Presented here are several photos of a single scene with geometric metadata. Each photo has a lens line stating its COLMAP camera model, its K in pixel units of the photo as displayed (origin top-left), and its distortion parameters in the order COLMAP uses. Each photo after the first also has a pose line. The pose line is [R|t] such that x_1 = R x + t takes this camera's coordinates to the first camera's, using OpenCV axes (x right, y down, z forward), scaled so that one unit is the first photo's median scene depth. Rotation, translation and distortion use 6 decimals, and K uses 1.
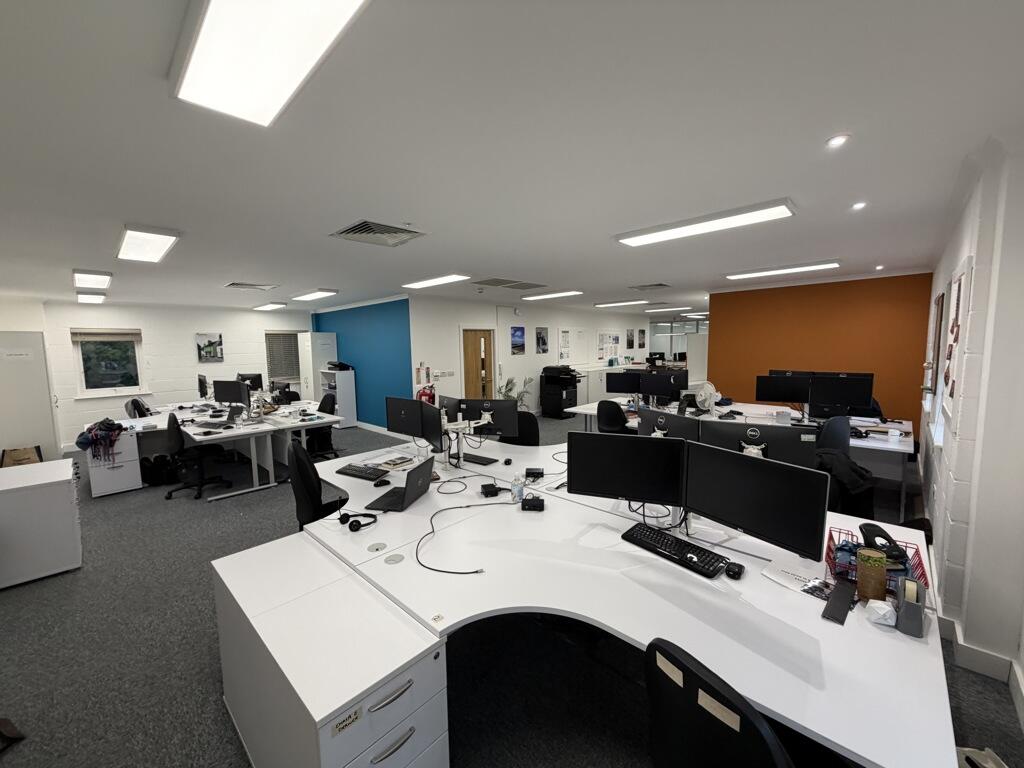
lens RADIAL K [[409.2, 0, 512.2], [0, 409.2, 385.5], [0, 0, 1]] dist [-0.001753, 0.000294]
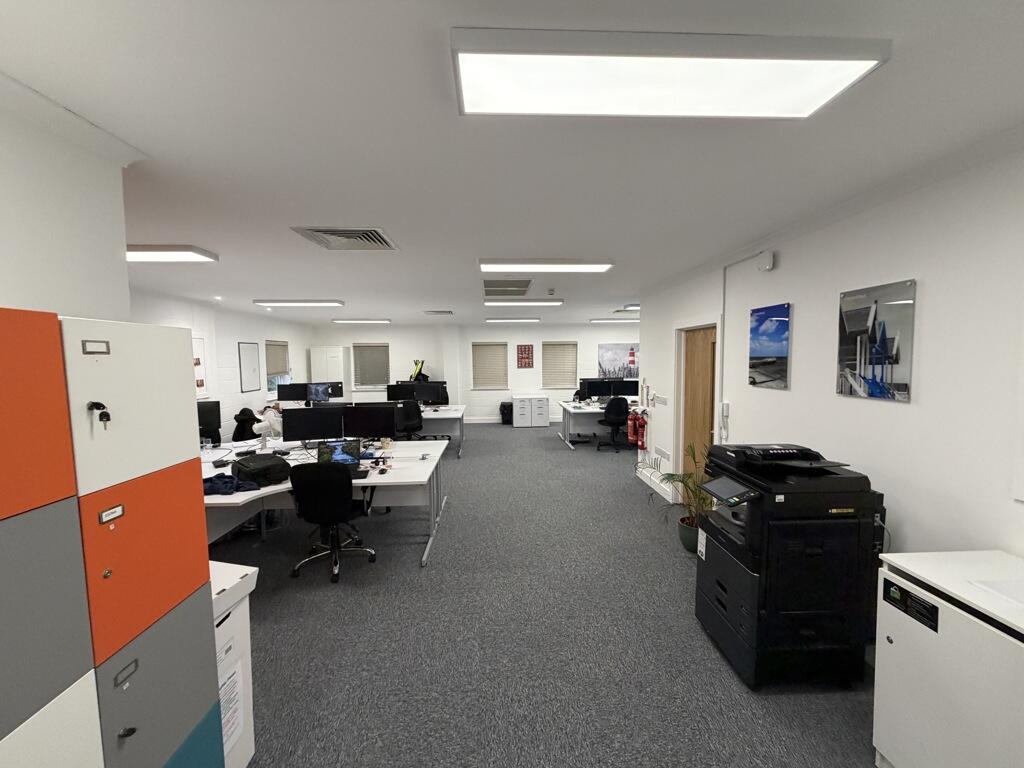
lens RADIAL K [[409.2, 0, 512.0], [0, 409.2, 384.2], [0, 0, 1]] dist [-0.001753, 0.000294]
pose [[-0.690112, 0.072006, -0.720111, 0.404223], [-0.052024, 0.987528, 0.148602, -0.117679], [0.721830, 0.140015, -0.677759, 1.072102]]
